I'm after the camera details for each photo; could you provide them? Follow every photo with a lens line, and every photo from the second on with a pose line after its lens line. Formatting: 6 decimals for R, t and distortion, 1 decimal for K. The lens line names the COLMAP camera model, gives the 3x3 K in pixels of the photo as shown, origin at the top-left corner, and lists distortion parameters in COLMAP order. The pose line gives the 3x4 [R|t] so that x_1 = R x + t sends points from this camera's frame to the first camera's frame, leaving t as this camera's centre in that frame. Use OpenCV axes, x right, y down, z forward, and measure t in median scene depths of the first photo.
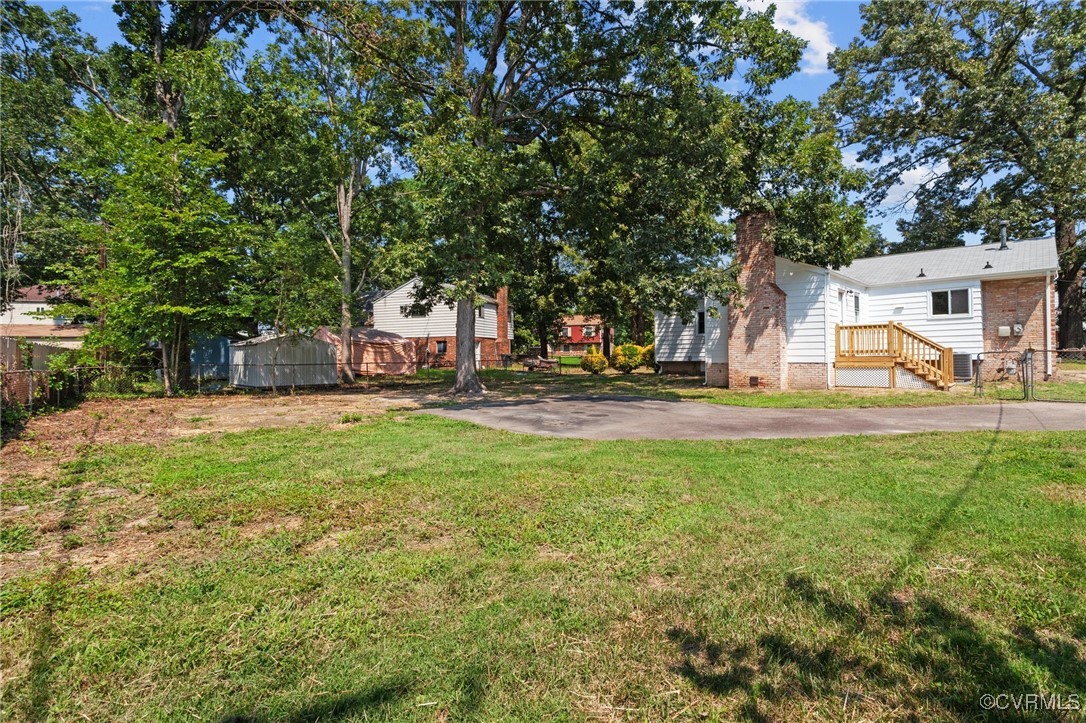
lens RADIAL K [[518.0, 0, 543.0], [0, 518.0, 361.5], [0, 0, 1]] dist [0.002771, 0.001416]
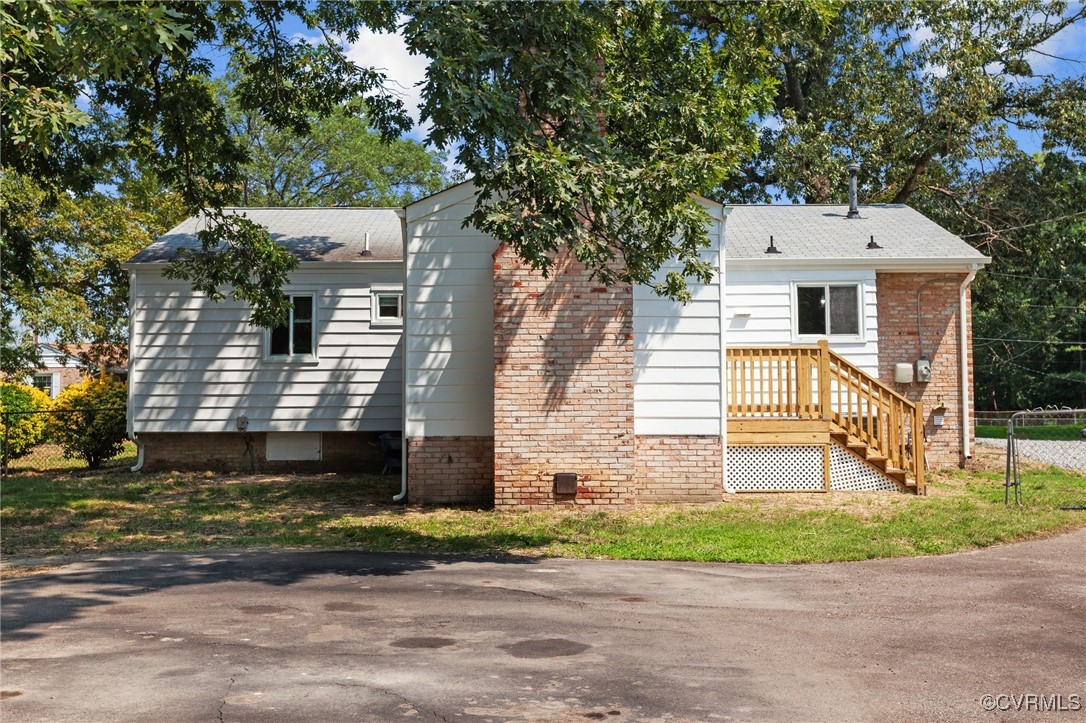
lens RADIAL K [[1204.6, 0, 543.0], [0, 1204.6, 361.5], [0, 0, 1]] dist [0.013568, 0.006563]
pose [[0.725069, 0.038999, 0.687571, -0.191443], [0.002001, 0.998272, -0.058732, -0.000070], [-0.688673, 0.043961, 0.723738, 0.380555]]
